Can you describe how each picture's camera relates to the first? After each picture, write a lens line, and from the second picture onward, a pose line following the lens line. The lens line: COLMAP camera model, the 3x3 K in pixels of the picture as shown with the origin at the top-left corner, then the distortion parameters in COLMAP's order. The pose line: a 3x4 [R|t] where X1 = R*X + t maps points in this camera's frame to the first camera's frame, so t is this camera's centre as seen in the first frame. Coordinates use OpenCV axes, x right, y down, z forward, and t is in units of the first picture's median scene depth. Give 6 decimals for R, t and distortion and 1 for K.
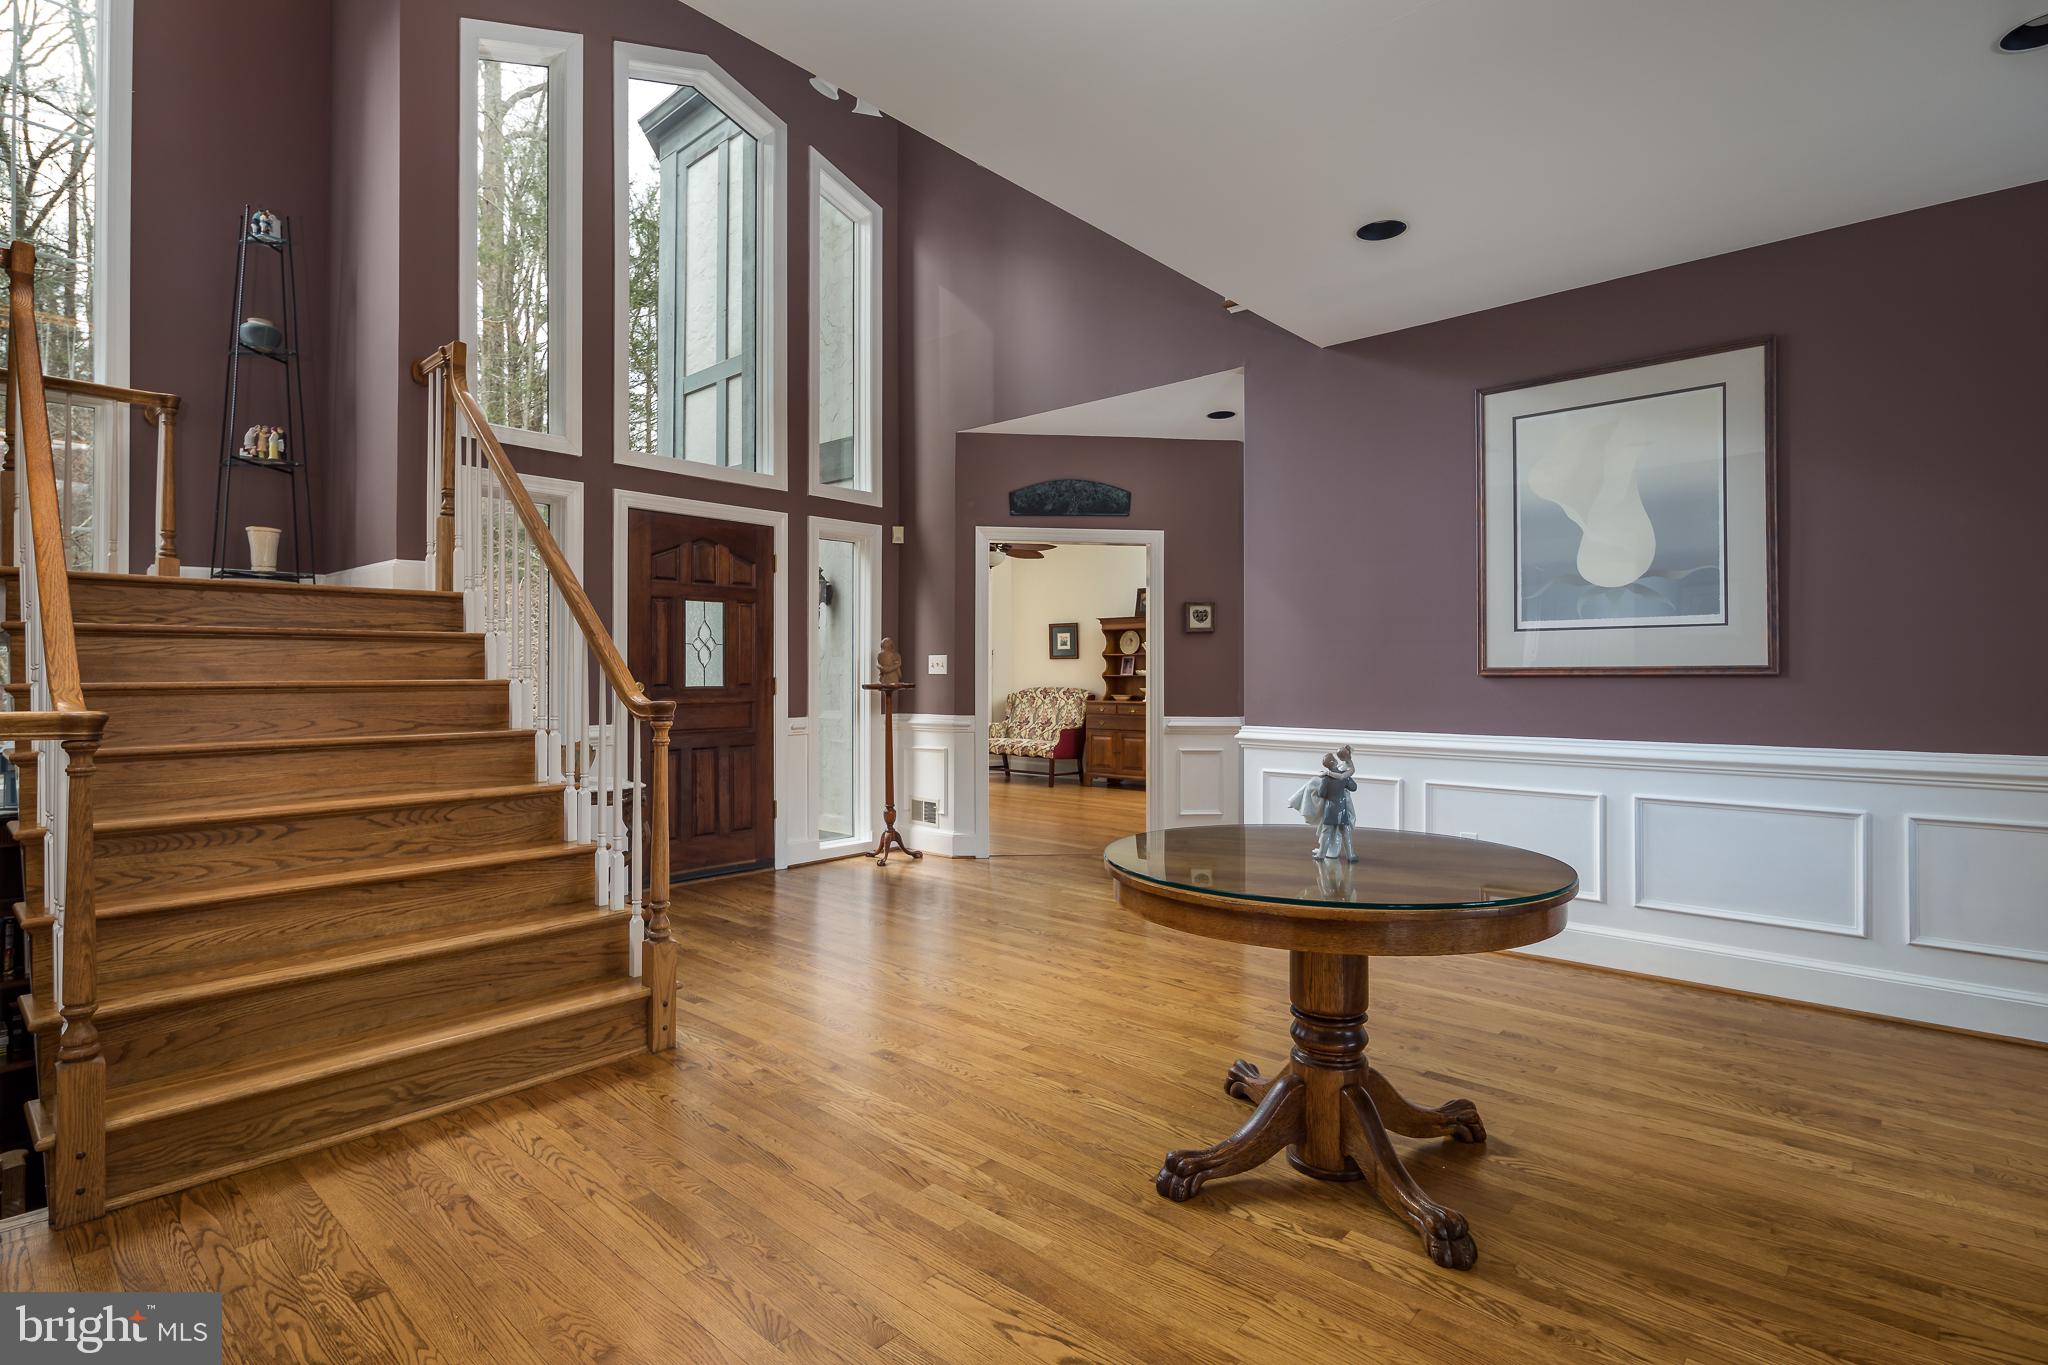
lens RADIAL K [[963.2, 0, 1024.0], [0, 963.2, 682.5], [0, 0, 1]] dist [0.000626, 0.000151]
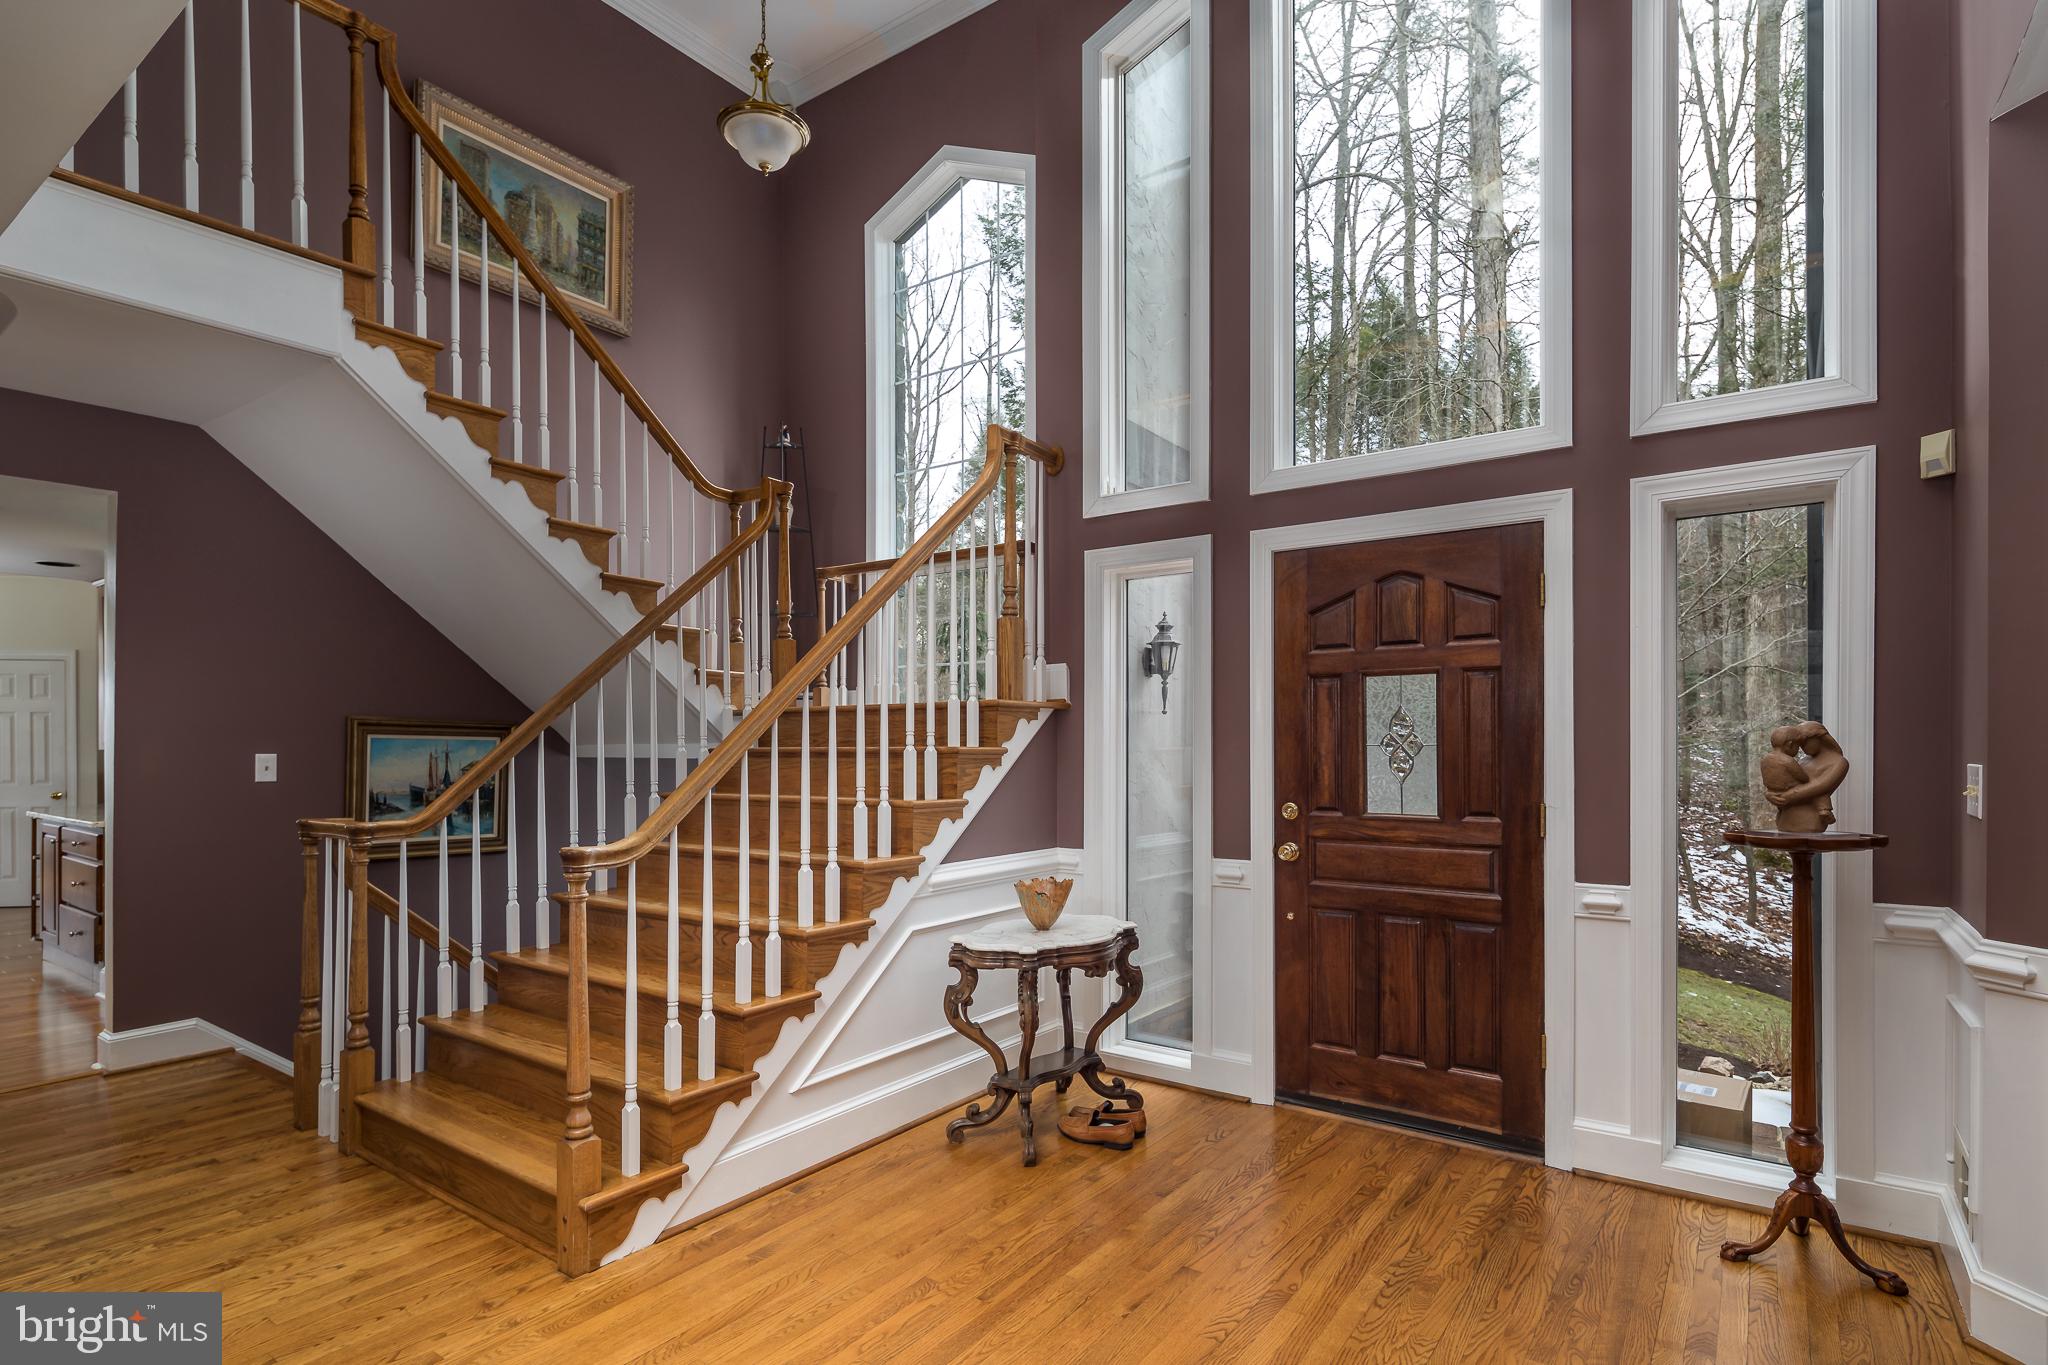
lens RADIAL K [[1032.5, 0, 1020.6], [0, 1032.5, 737.2], [0, 0, 1]] dist [-0.001785, -0.000270]
pose [[0.089859, 0.006815, -0.995931, 0.299033], [0.008360, 0.999936, 0.007597, -0.051705], [0.995919, -0.009009, 0.089796, 0.700665]]
